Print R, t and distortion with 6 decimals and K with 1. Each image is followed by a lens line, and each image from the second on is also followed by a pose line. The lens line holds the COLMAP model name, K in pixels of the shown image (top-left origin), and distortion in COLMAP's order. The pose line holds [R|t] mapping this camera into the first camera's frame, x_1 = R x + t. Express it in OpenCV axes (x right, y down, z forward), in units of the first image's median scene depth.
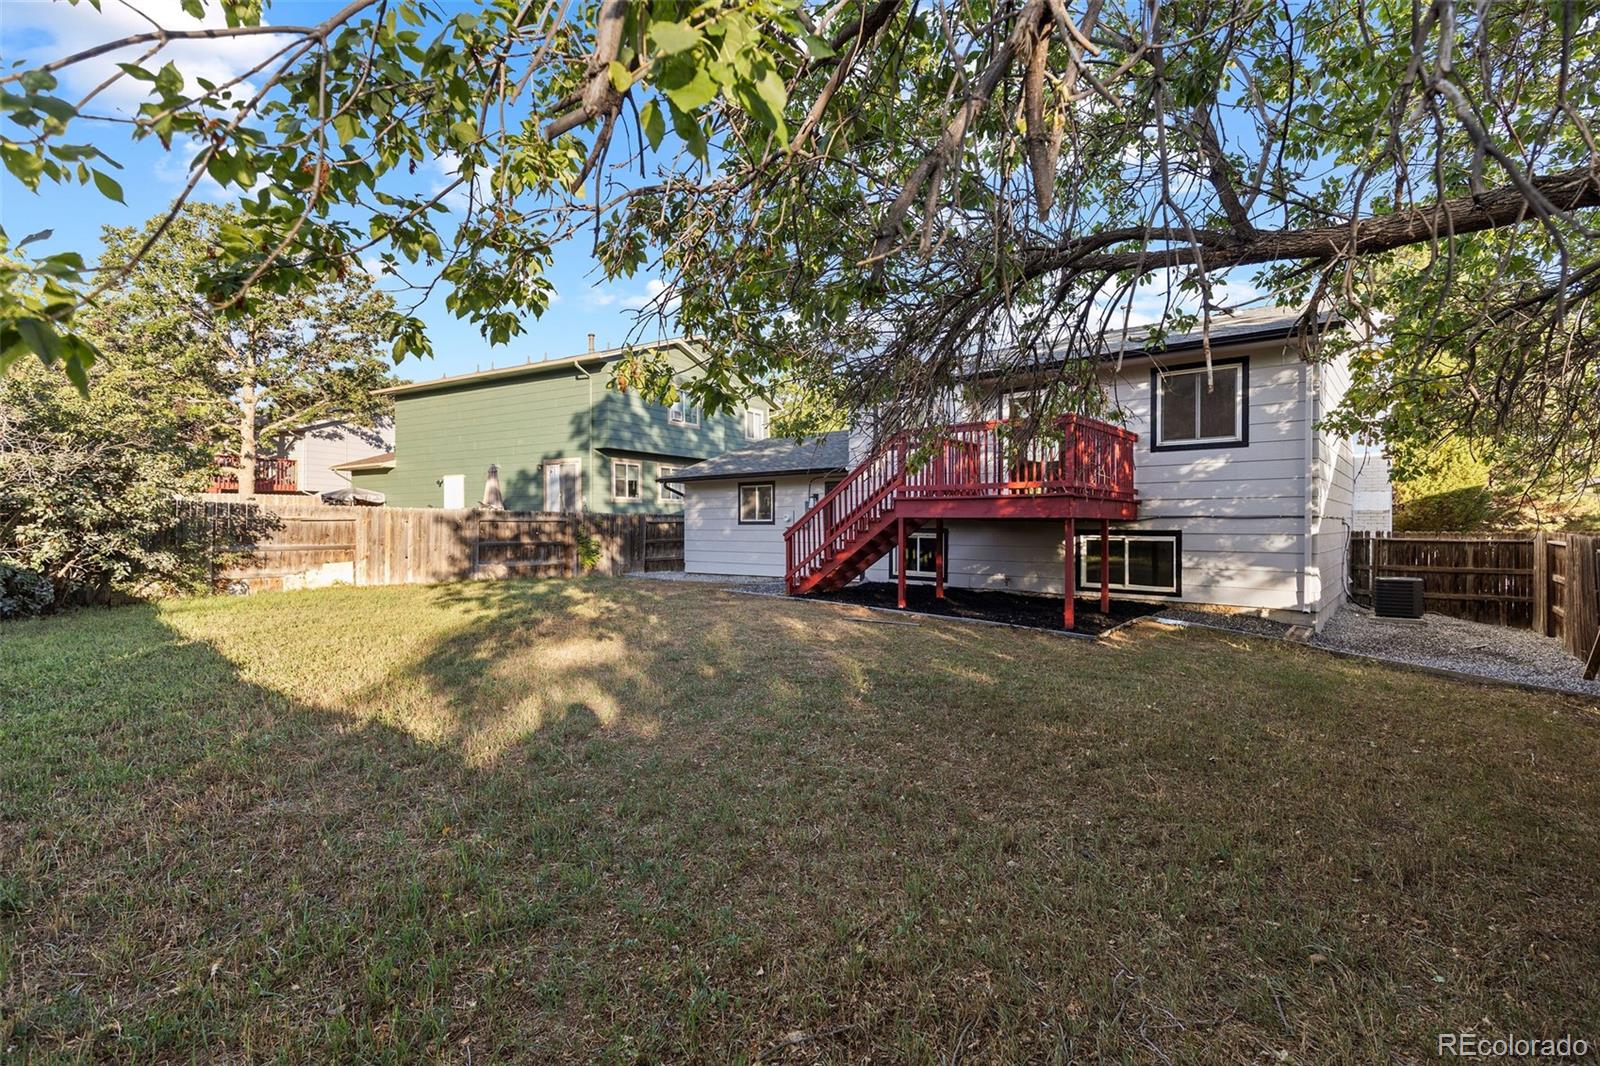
lens RADIAL K [[734.6, 0, 808.4], [0, 734.6, 530.4], [0, 0, 1]] dist [-0.001622, -0.000506]
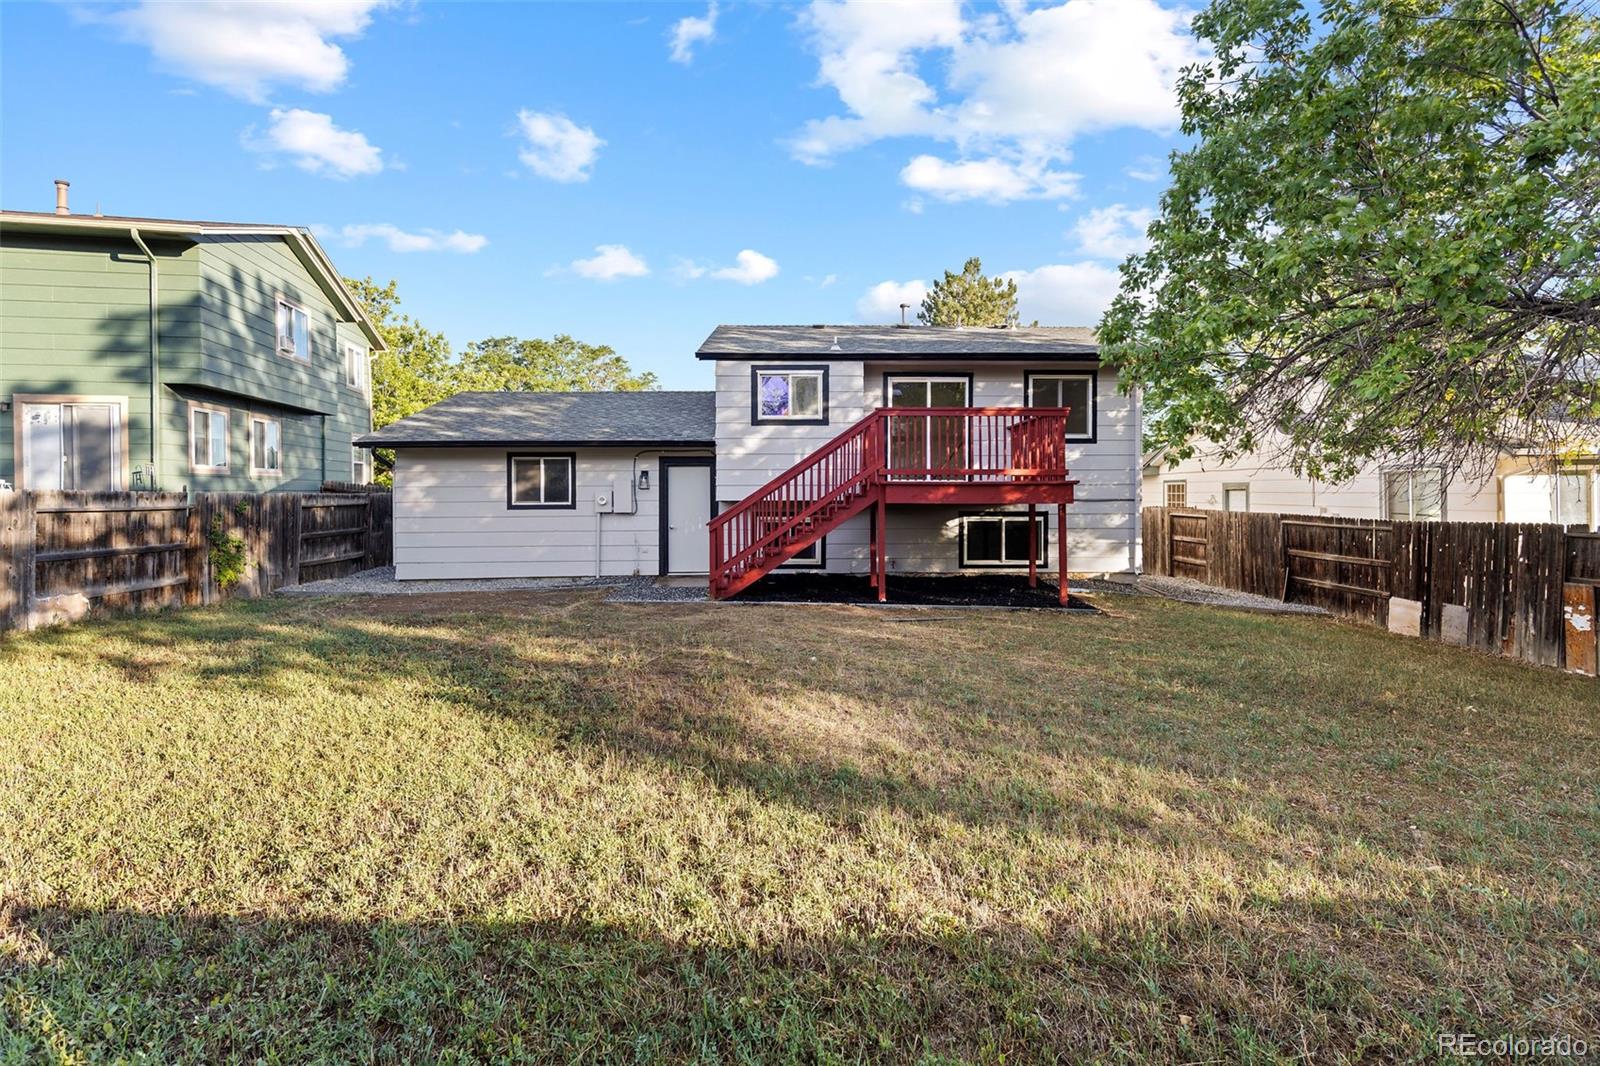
lens RADIAL K [[734.6, 0, 826.6], [0, 734.6, 493.4], [0, 0, 1]] dist [-0.001622, -0.000506]
pose [[0.738753, -0.002977, 0.673969, -0.355277], [0.008677, 0.999949, -0.005094, -0.016636], [-0.673920, 0.009611, 0.738742, 0.241973]]
